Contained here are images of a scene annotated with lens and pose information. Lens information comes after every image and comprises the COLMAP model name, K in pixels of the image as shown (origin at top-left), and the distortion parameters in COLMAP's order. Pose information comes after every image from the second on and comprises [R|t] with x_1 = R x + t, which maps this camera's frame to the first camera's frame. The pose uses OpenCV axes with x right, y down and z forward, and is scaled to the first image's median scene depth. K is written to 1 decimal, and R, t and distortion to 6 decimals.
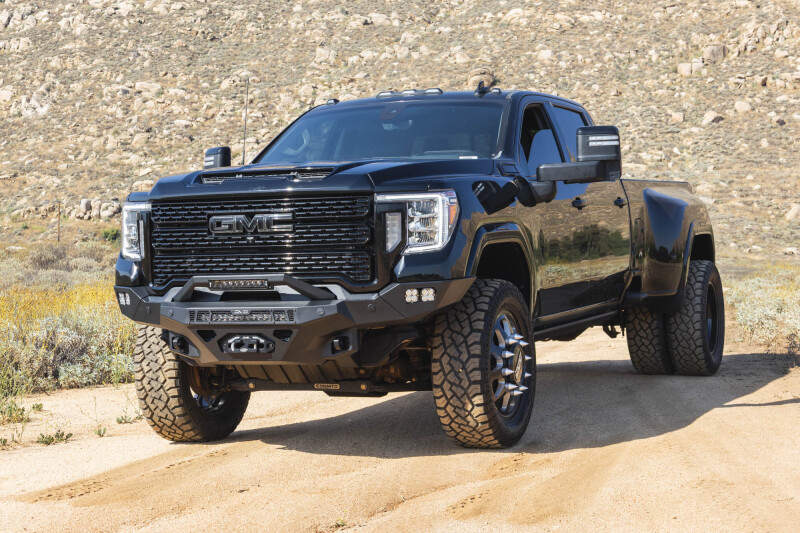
lens RADIAL K [[1540.2, 0, 405.8], [0, 1540.2, 267.0], [0, 0, 1]] dist [0.071762, 0.000000]
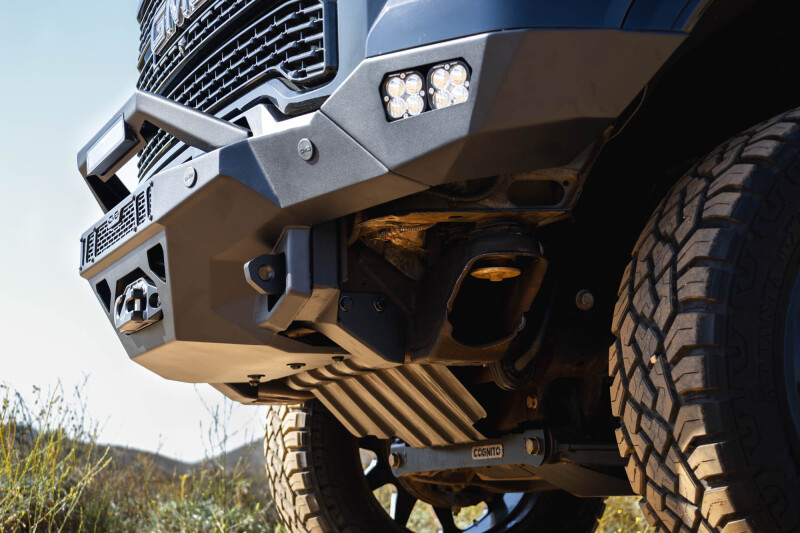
lens RADIAL K [[1624.2, 0, 399.7], [0, 1624.2, 266.0], [0, 0, 1]] dist [-0.066906, 0.000000]
pose [[0.706586, -0.088545, -0.702065, 0.199954], [-0.025381, 0.988331, -0.150194, 0.088572], [0.707171, 0.123944, 0.696094, 0.686164]]
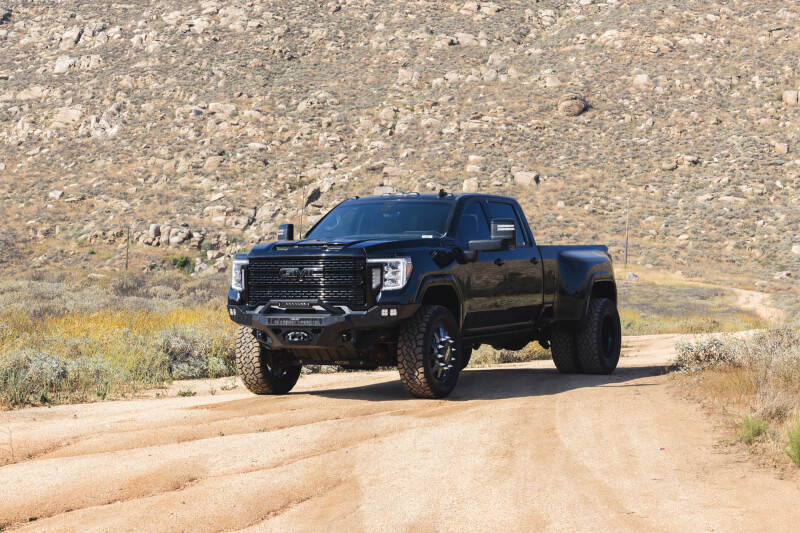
lens RADIAL K [[1671.4, 0, 404.7], [0, 1671.4, 267.7], [0, 0, 1]] dist [0.108386, 0.000000]
pose [[0.998369, 0.019870, -0.053518, 0.121182], [-0.020940, 0.999590, -0.019508, 0.002750], [0.053109, 0.020597, 0.998376, -0.929874]]
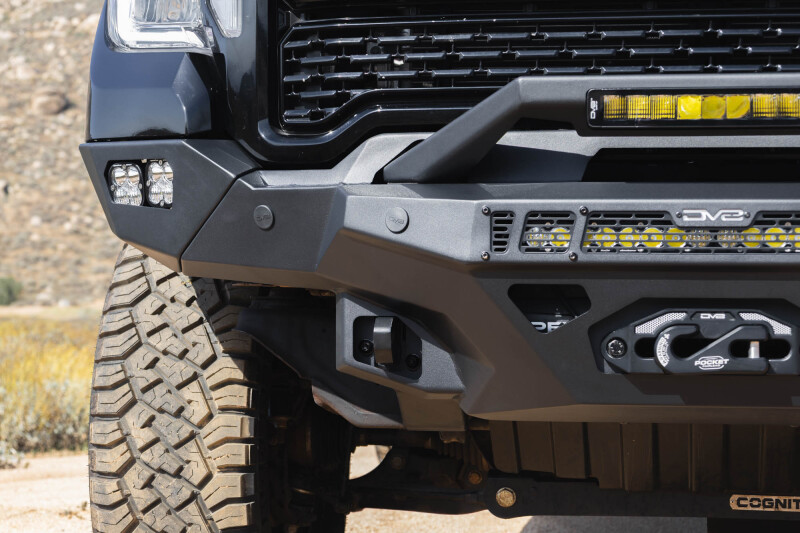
lens RADIAL K [[1927.2, 0, 403.1], [0, 1927.2, 263.5], [0, 0, 1]] dist [0.056403, 0.000000]
pose [[0.970514, 0.041288, 0.237483, -0.209427], [-0.030614, 0.998356, -0.048463, 0.048595], [-0.239094, 0.039764, 0.970182, 0.616639]]
